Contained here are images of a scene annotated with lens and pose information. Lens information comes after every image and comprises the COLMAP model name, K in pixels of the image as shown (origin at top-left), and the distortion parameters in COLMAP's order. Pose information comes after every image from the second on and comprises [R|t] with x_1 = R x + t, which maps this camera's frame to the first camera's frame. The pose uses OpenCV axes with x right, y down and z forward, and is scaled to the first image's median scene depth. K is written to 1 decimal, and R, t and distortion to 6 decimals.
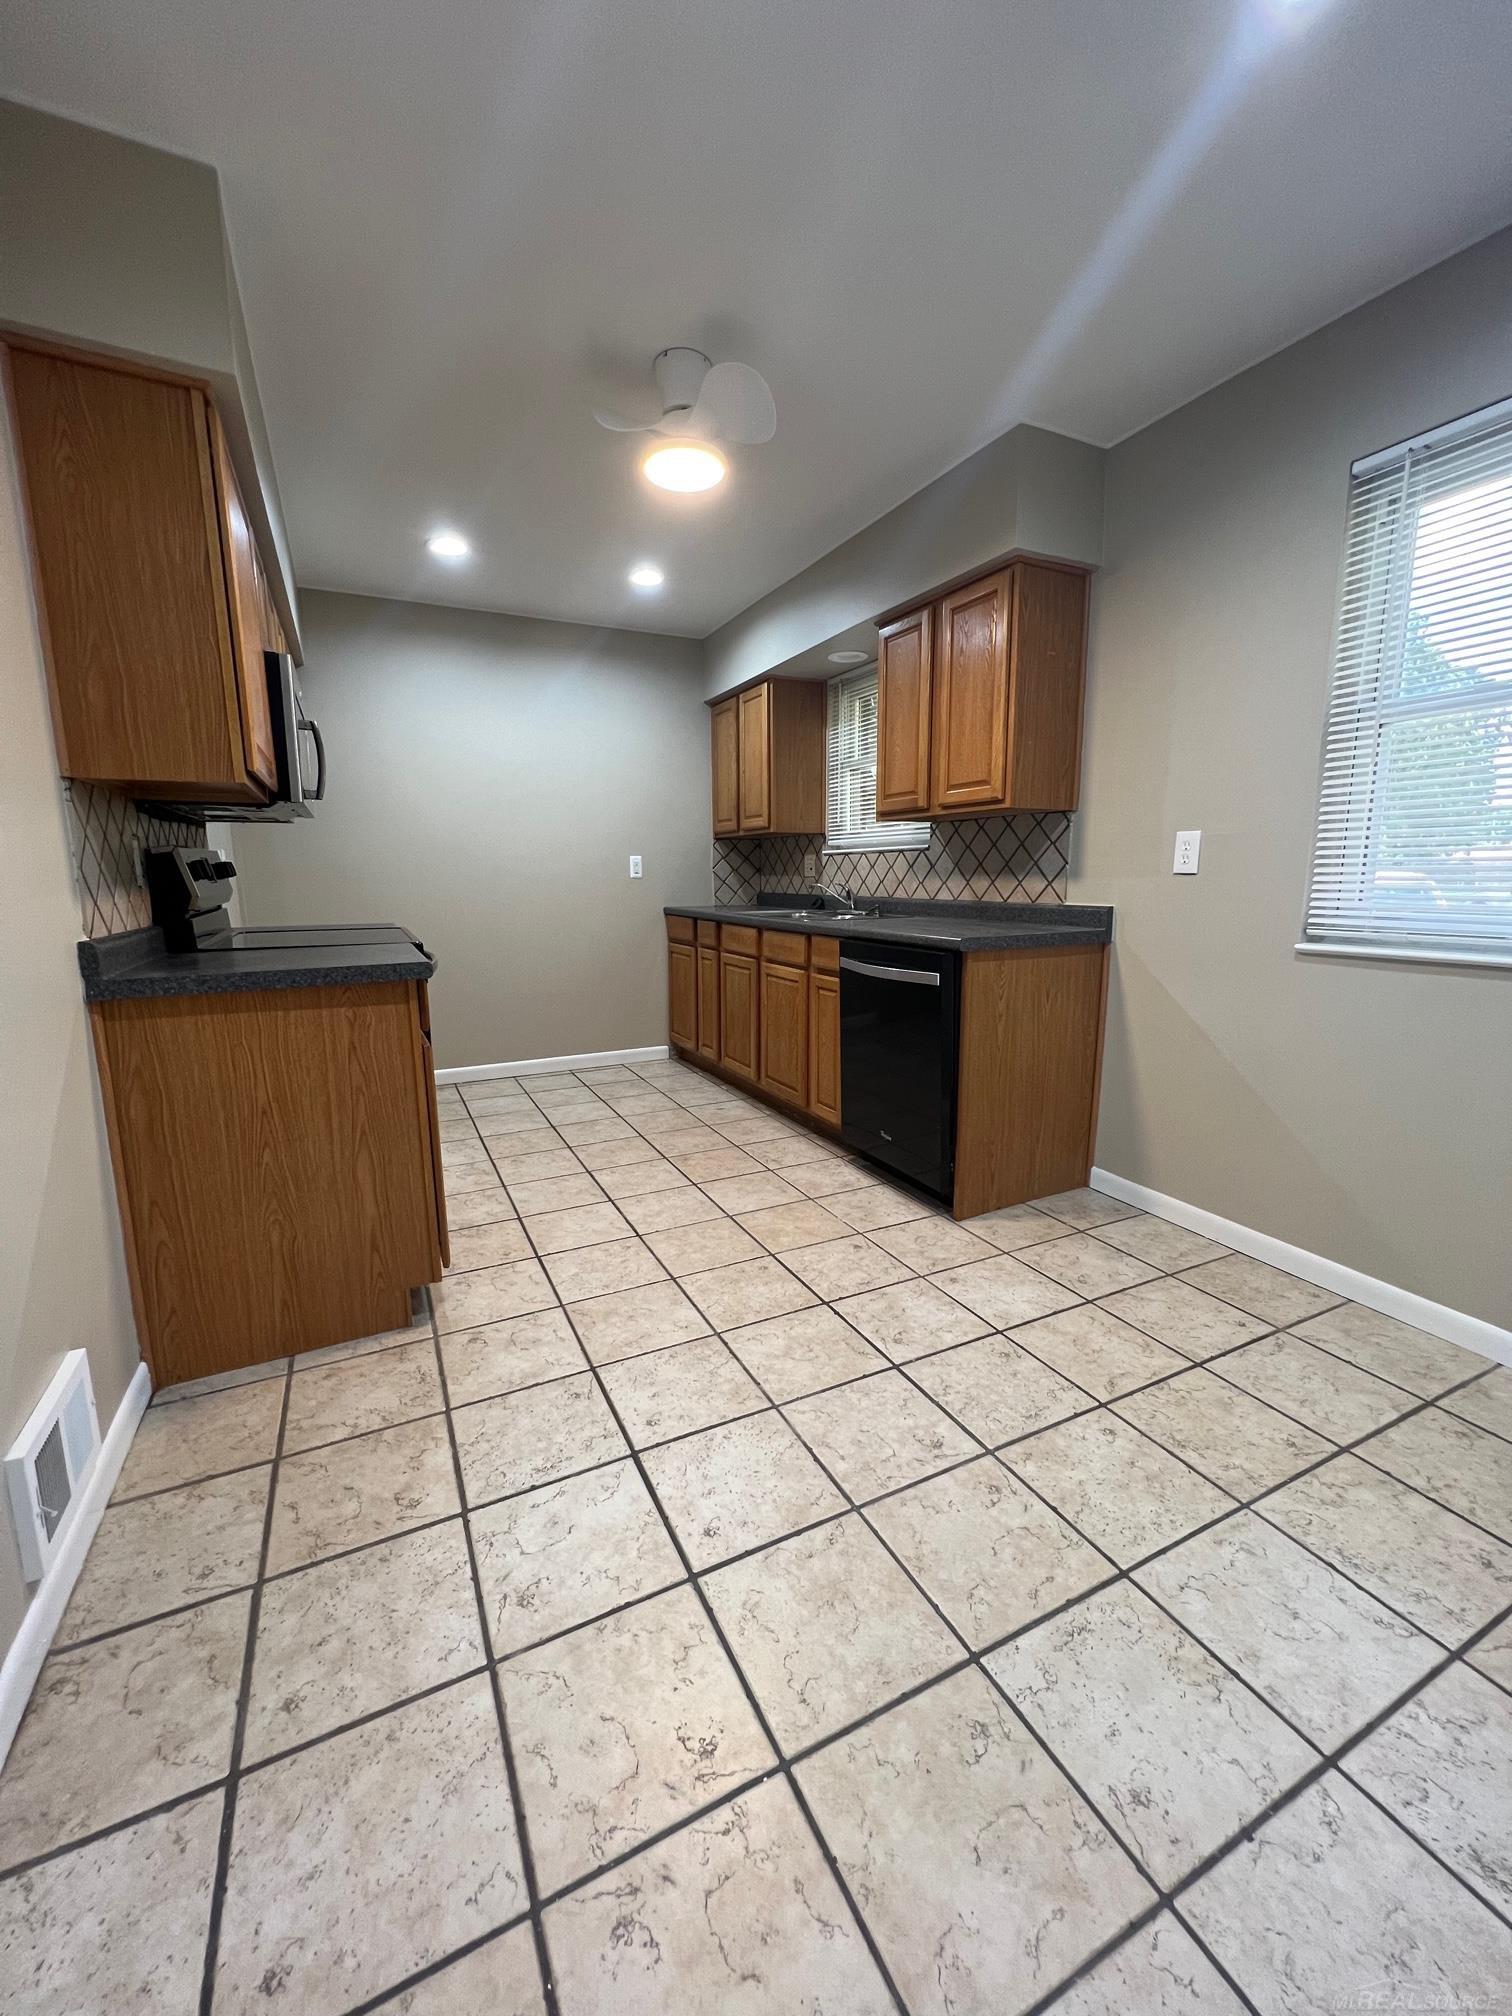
lens RADIAL K [[808.1, 0, 763.6], [0, 808.1, 1011.2], [0, 0, 1]] dist [0.002421, -0.000036]
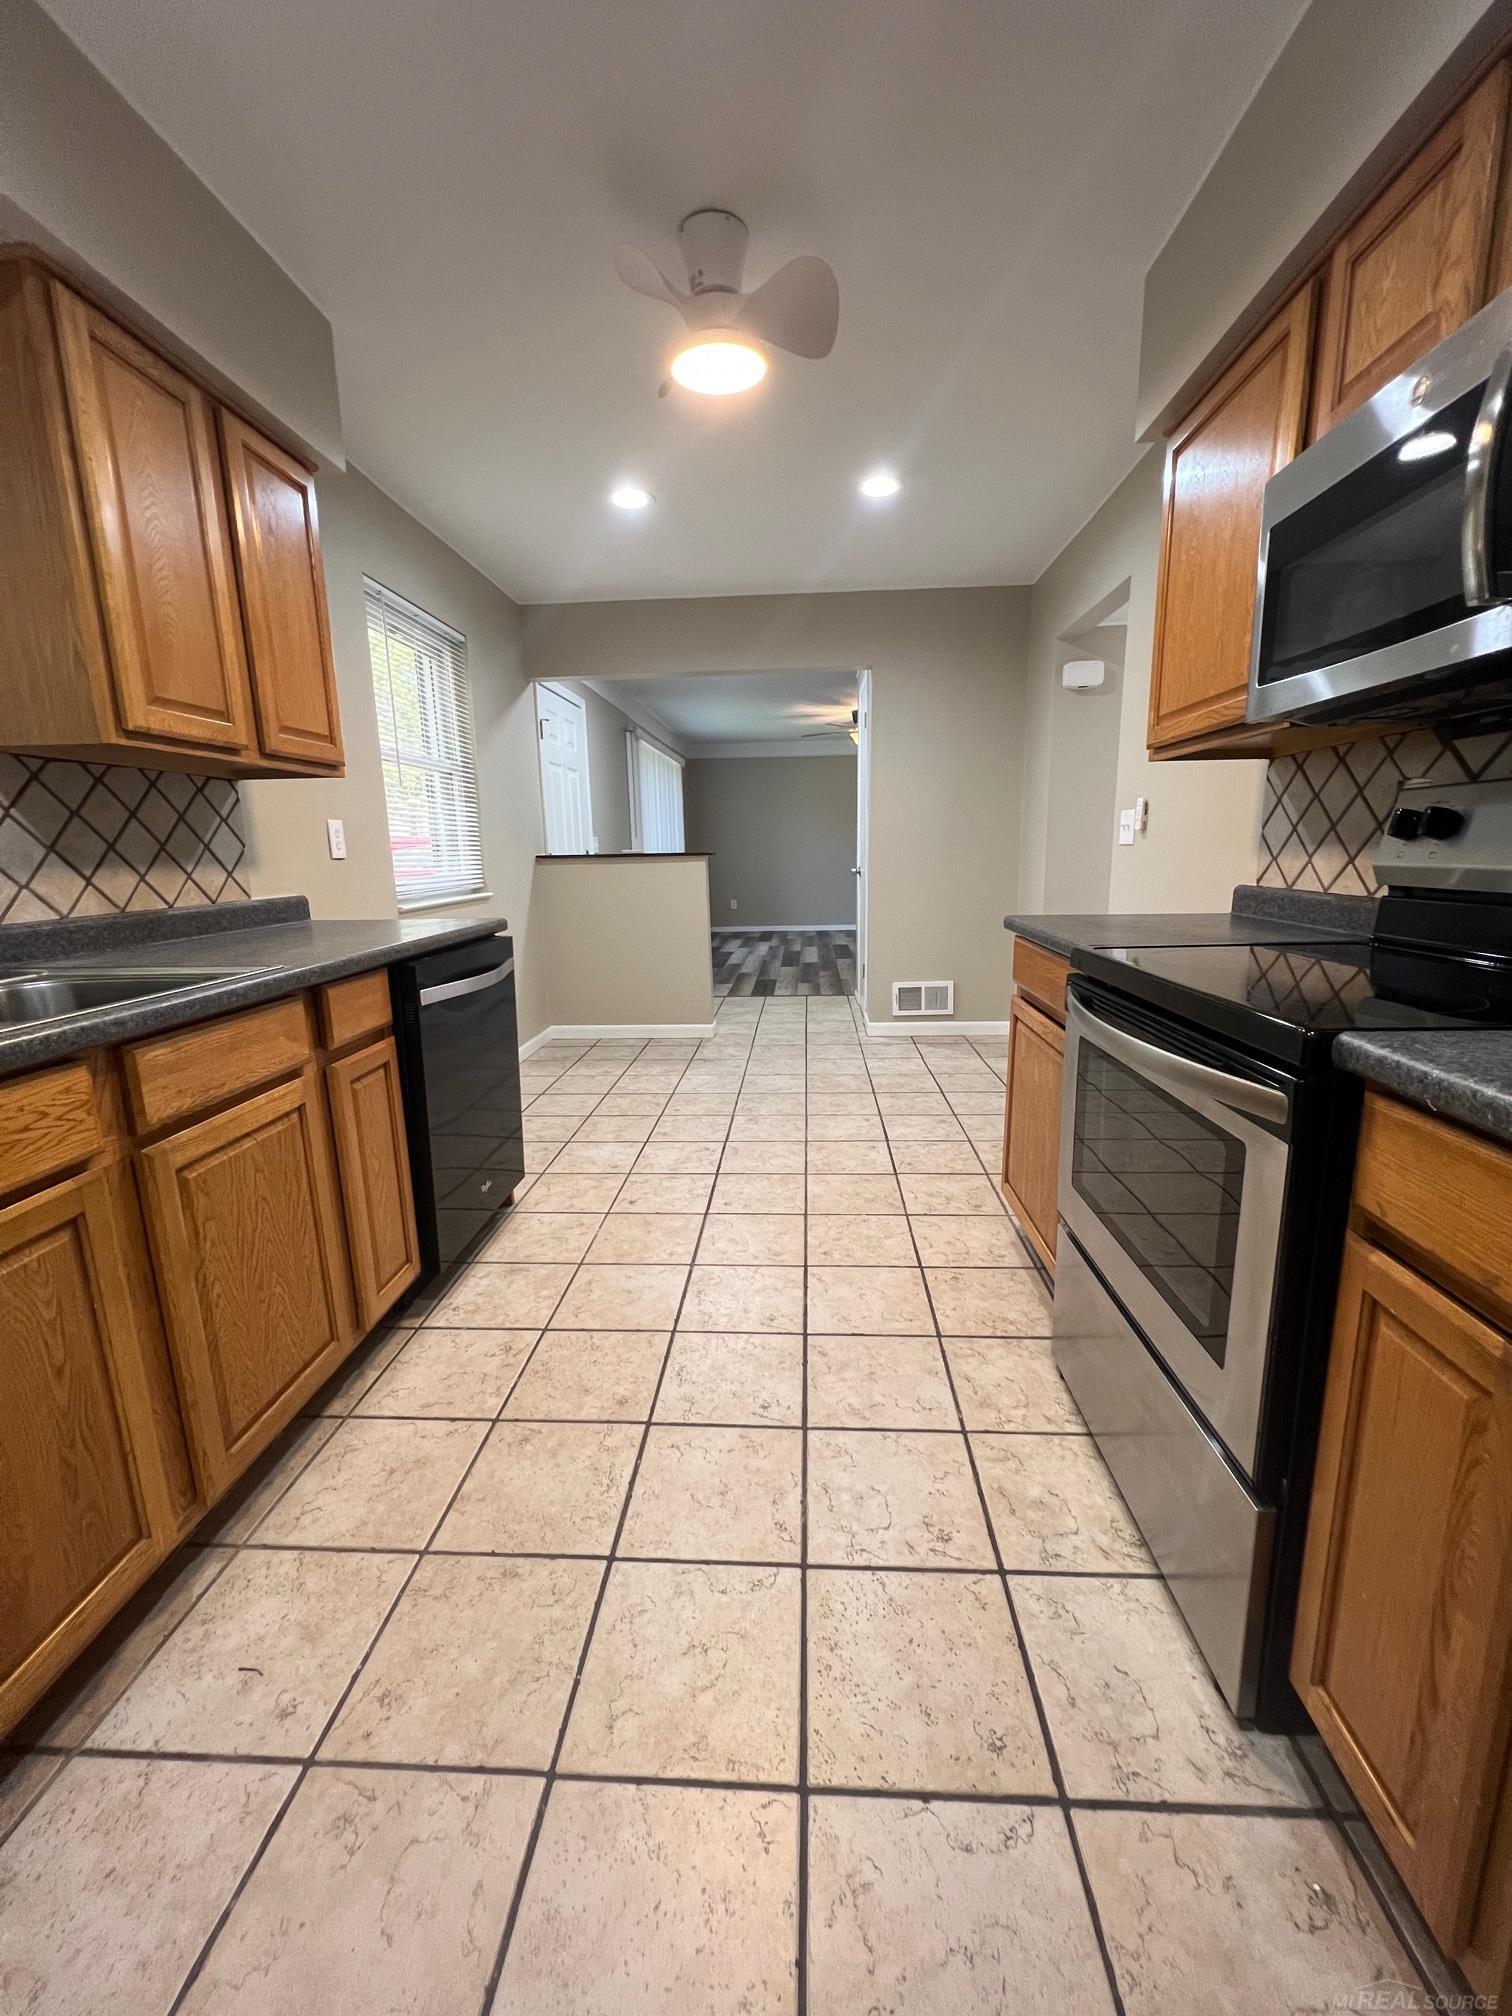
lens RADIAL K [[808.1, 0, 763.6], [0, 808.1, 1011.2], [0, 0, 1]] dist [0.002421, -0.000036]
pose [[-0.869484, -0.077021, 0.487919, -0.451412], [0.107113, 0.934868, 0.338451, -0.241867], [-0.482207, 0.346540, -0.804603, 1.417620]]
